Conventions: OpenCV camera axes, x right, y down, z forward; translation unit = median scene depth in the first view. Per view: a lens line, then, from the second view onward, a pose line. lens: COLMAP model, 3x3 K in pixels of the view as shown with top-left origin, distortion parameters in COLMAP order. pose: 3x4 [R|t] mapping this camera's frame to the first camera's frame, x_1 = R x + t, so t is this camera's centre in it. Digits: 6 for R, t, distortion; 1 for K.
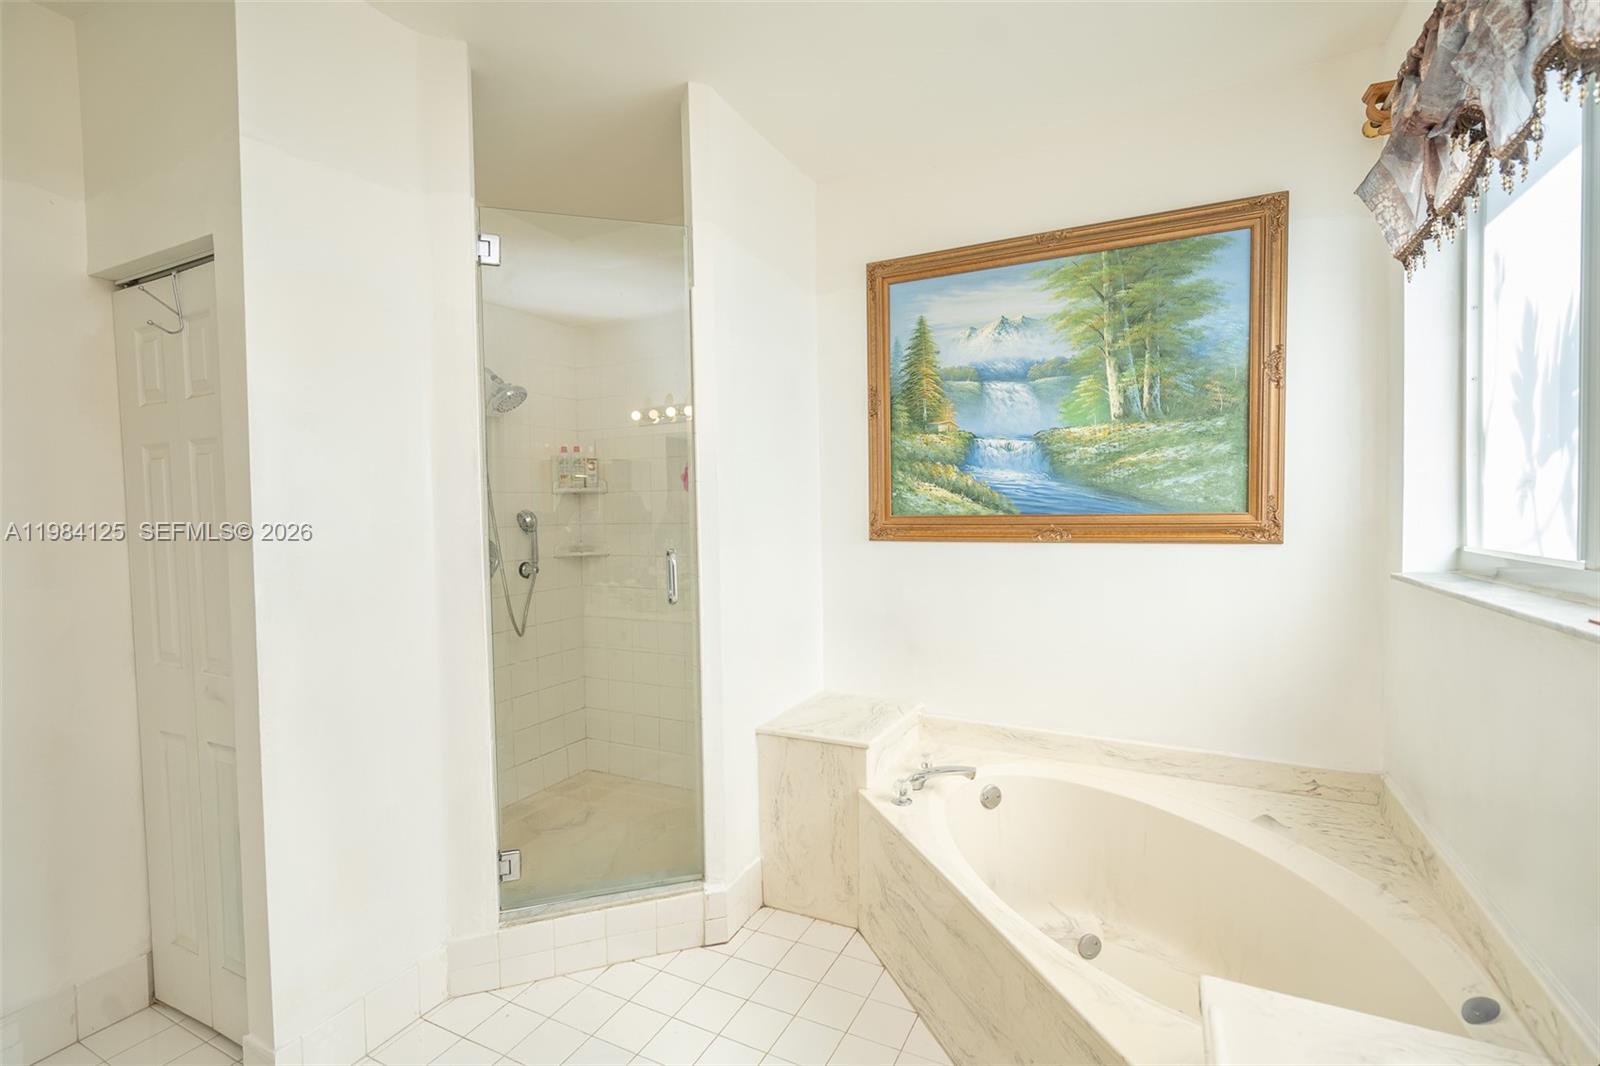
lens RADIAL K [[725.9, 0, 805.7], [0, 725.9, 534.1], [0, 0, 1]] dist [-0.000705, 0.000873]
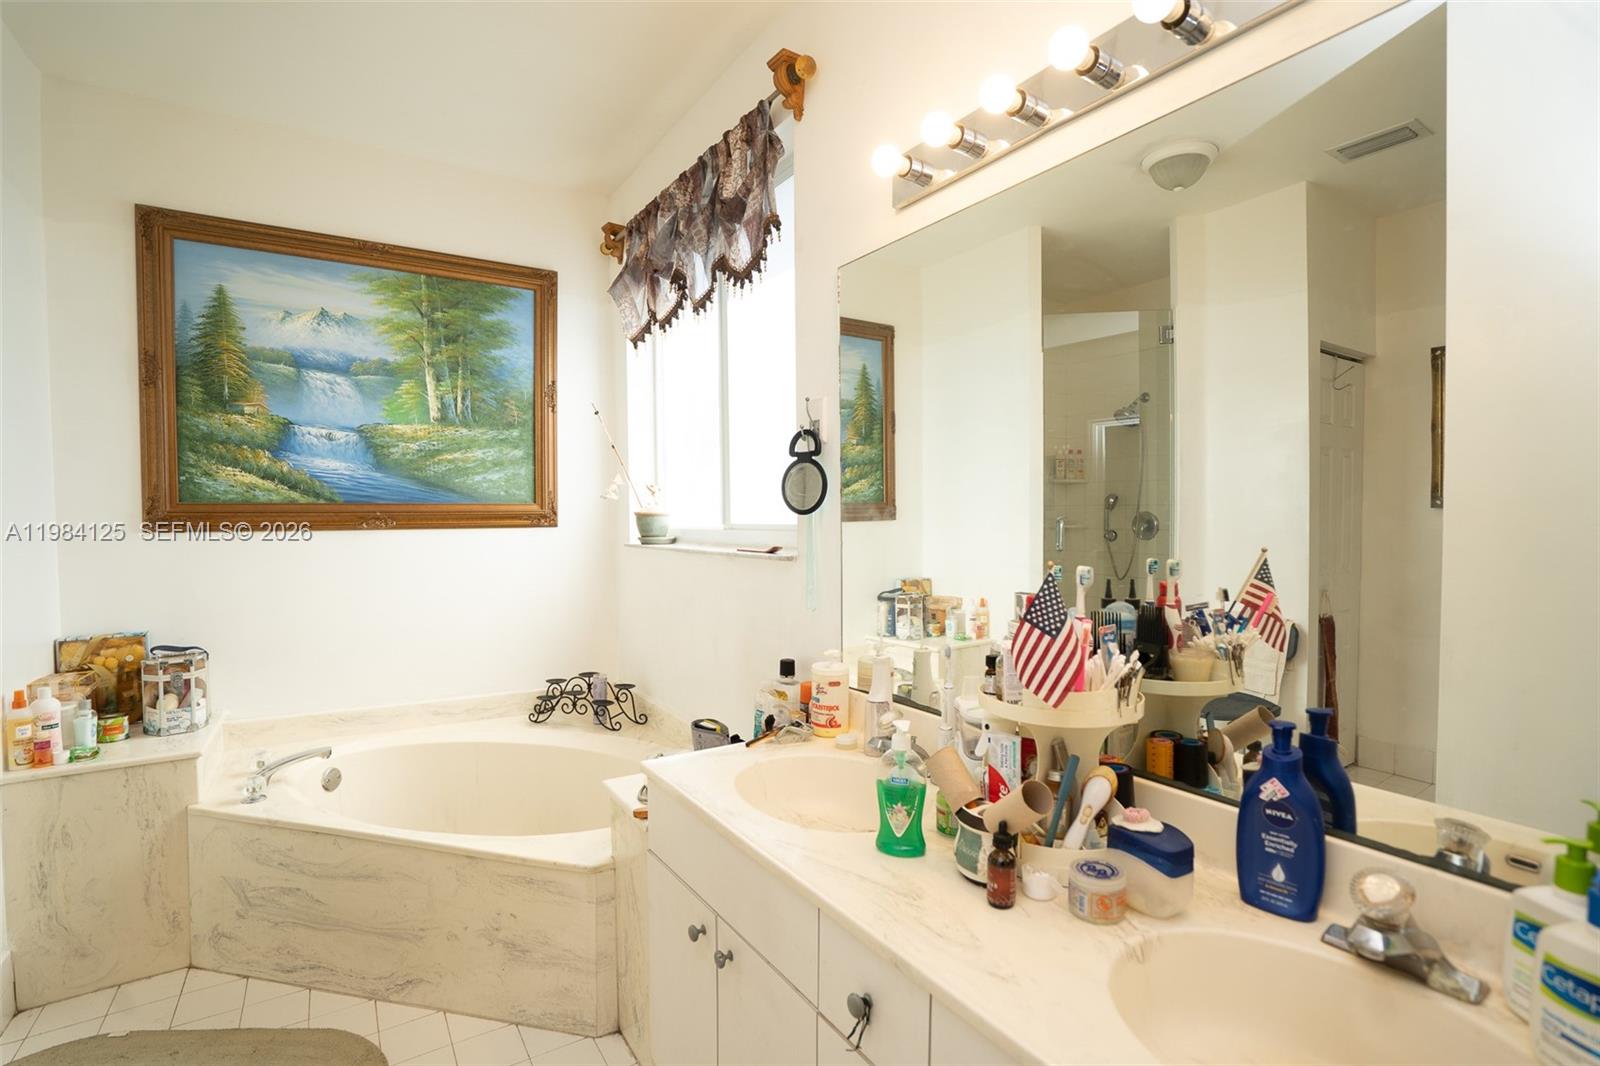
lens RADIAL K [[742.1, 0, 798.9], [0, 742.1, 534.3], [0, 0, 1]] dist [-0.026561, 0.002509]
pose [[0.515181, -0.011507, 0.857004, -0.269746], [0.031629, 0.999484, -0.005593, 0.044345], [-0.856498, 0.029988, 0.515279, -0.093173]]
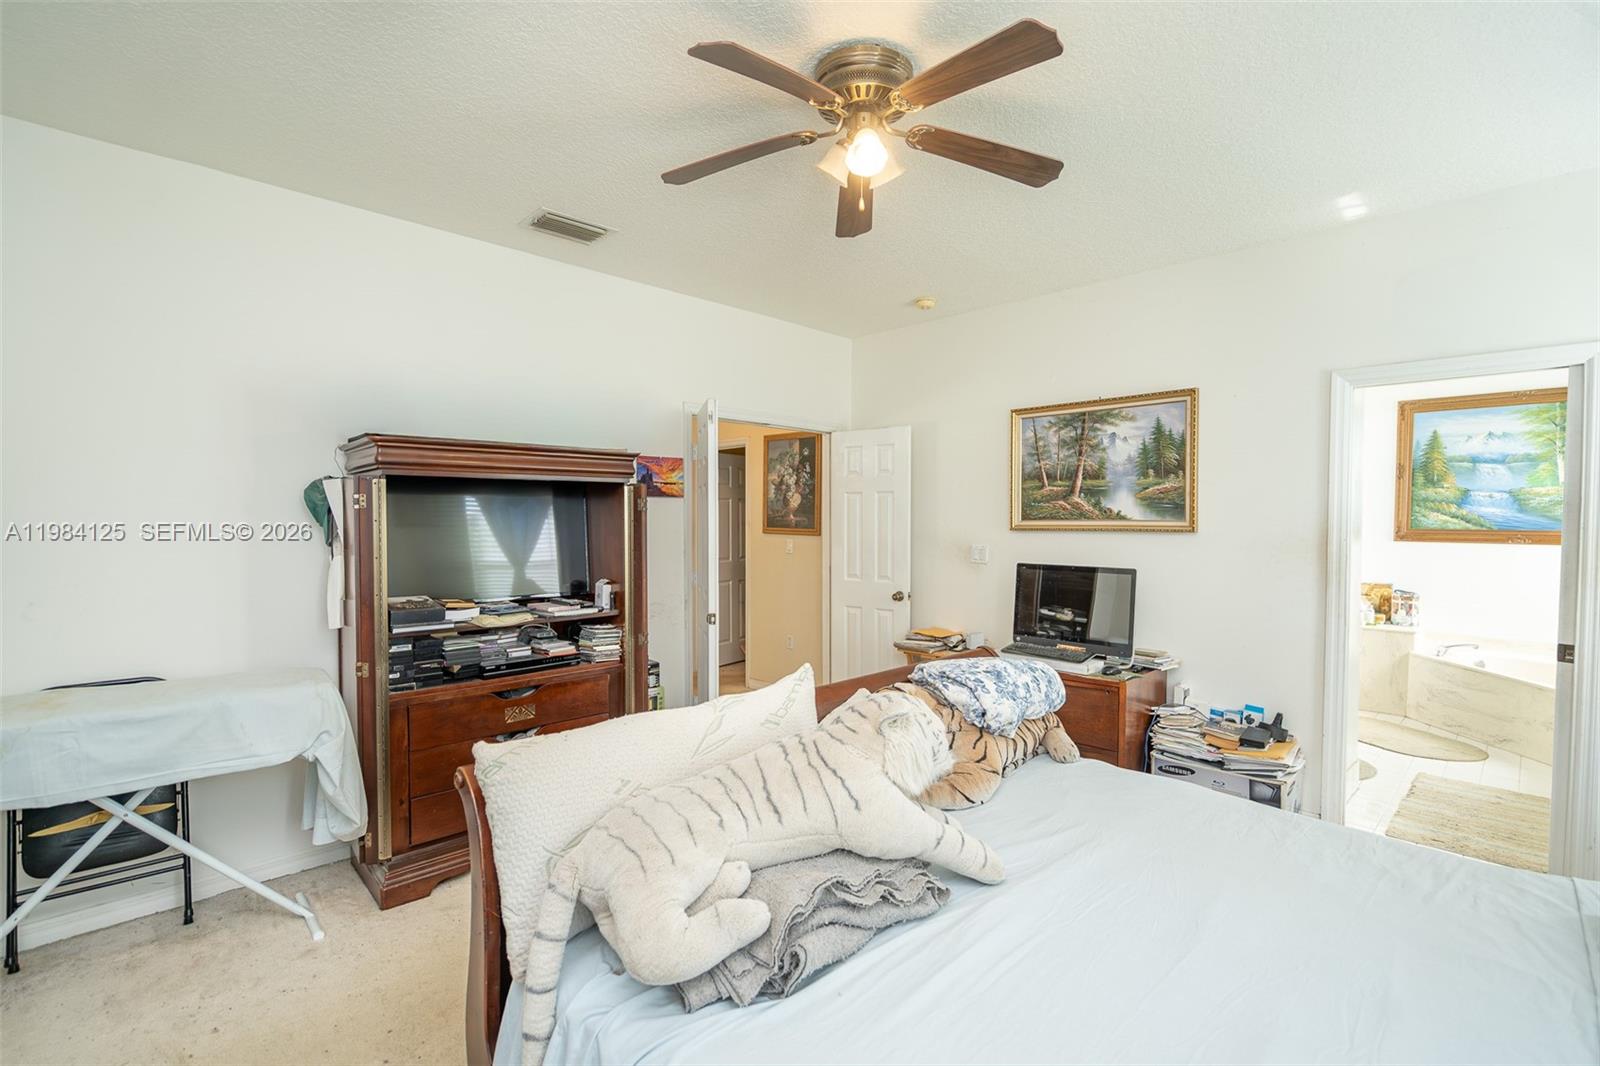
lens RADIAL K [[725.9, 0, 803.0], [0, 725.9, 535.8], [0, 0, 1]] dist [-0.000705, 0.000873]
pose [[0.944011, 0.029969, -0.328551, -0.865284], [-0.032776, 0.999458, -0.003006, 0.058849], [0.328283, 0.013607, 0.944481, -1.540164]]
